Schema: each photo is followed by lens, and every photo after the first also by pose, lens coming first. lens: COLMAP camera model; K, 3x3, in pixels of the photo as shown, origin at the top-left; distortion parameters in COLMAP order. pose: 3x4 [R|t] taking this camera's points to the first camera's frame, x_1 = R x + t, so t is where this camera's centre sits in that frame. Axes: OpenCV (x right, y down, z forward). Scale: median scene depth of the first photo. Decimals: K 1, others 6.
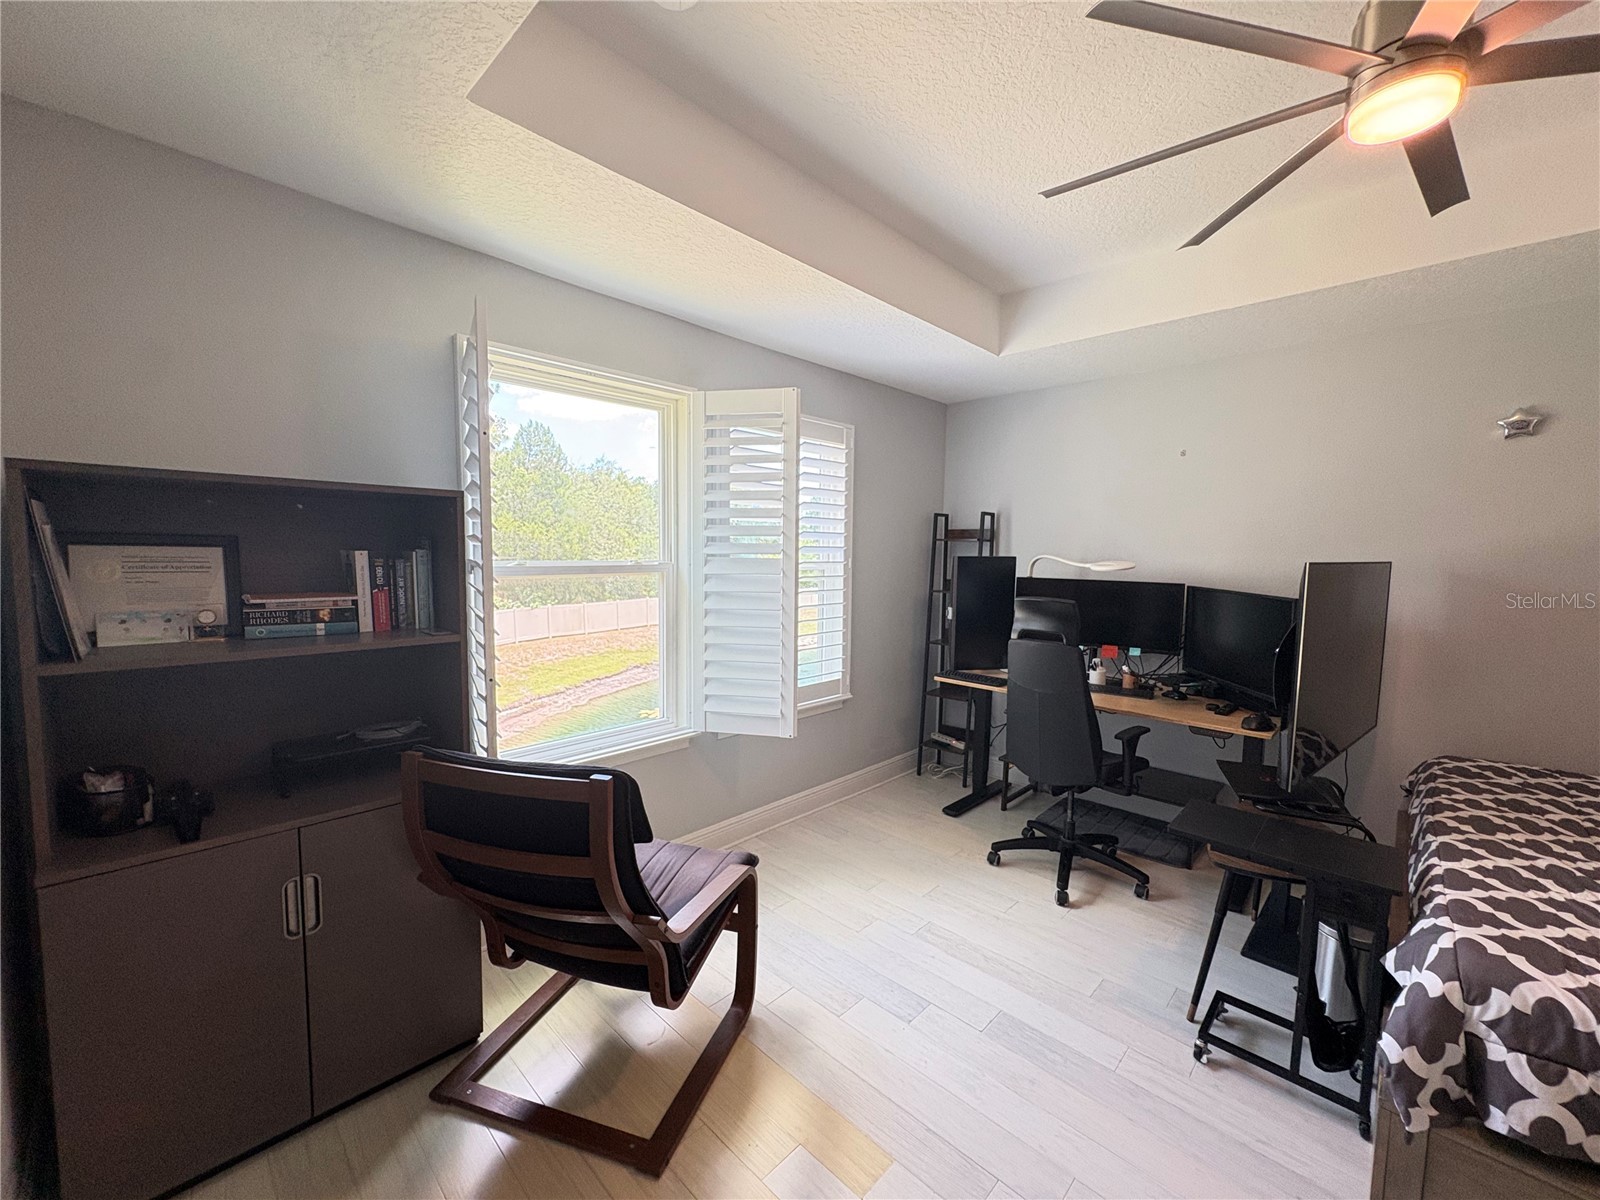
lens RADIAL K [[640.4, 0, 800.0], [0, 640.4, 600.0], [0, 0, 1]] dist [-0.001649, 0.000225]
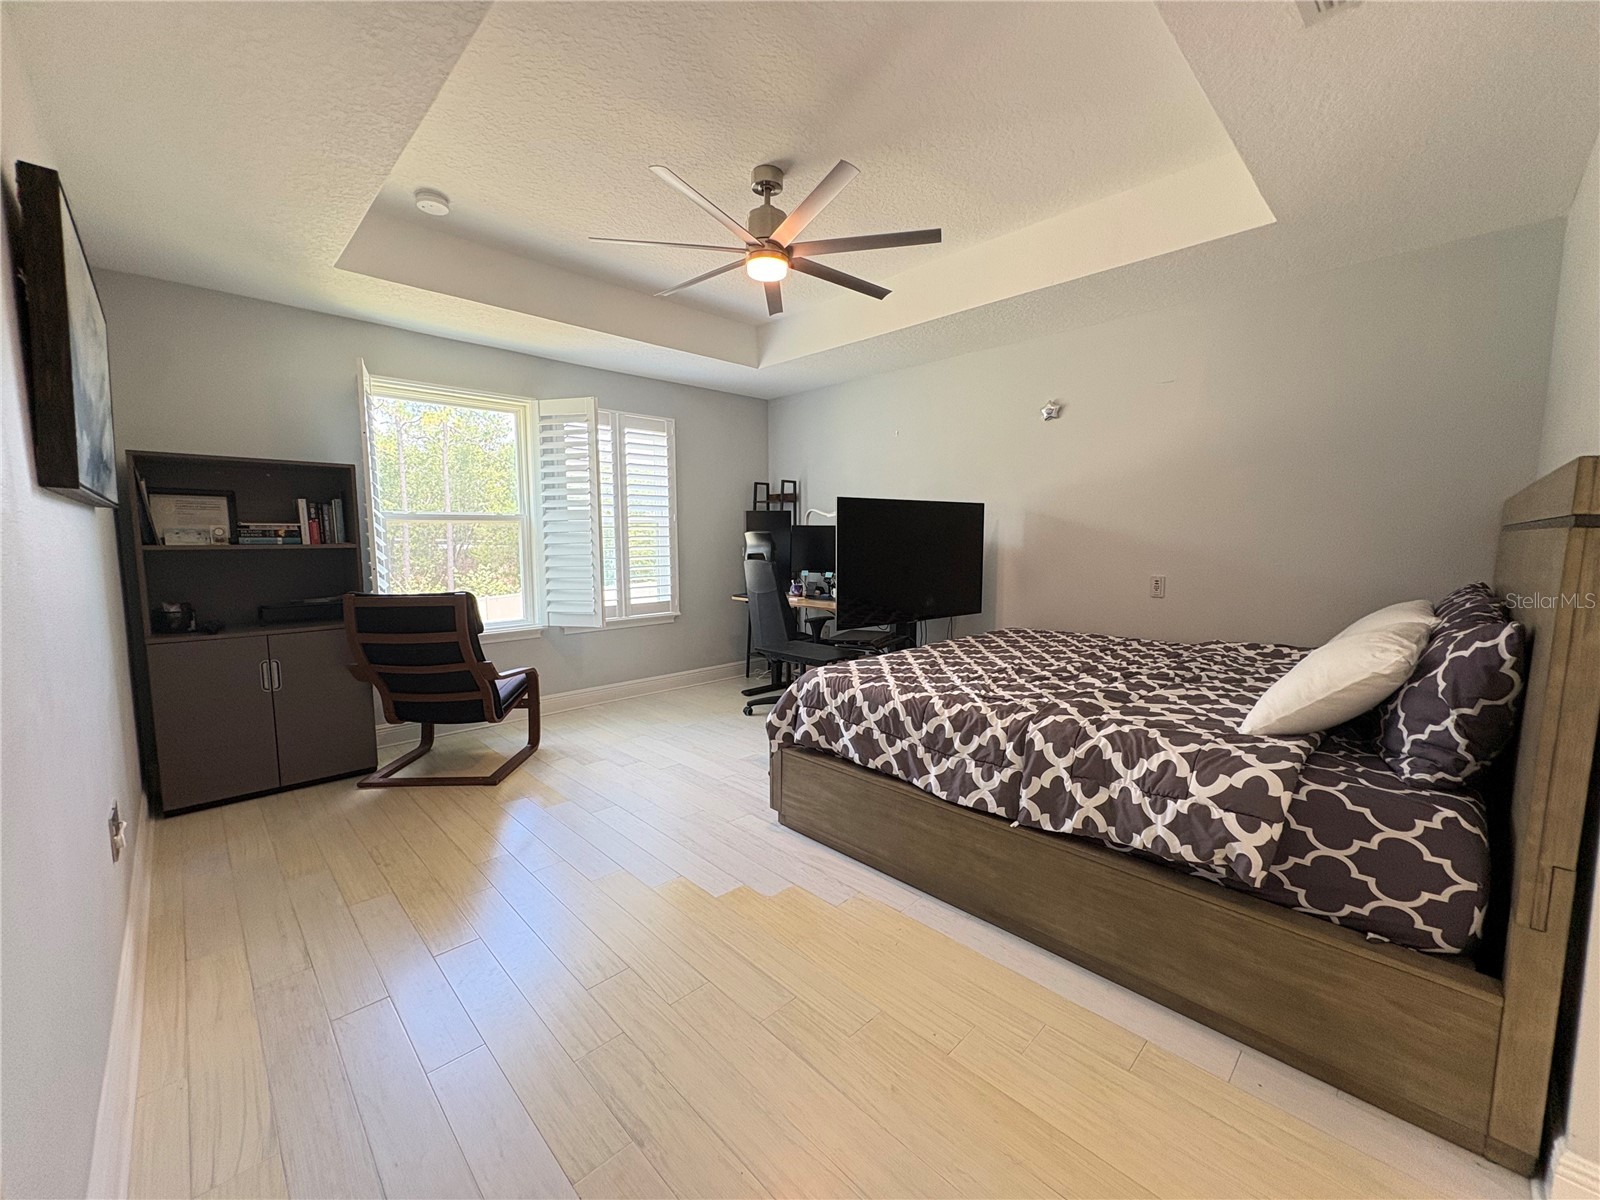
lens RADIAL K [[639.1, 0, 800.0], [0, 639.1, 600.0], [0, 0, 1]] dist [0.000481, 0.000168]
pose [[0.999623, -0.014511, -0.023308, 0.751663], [0.015041, 0.999628, 0.022752, 0.185808], [0.022969, -0.023094, 0.999469, -0.773635]]
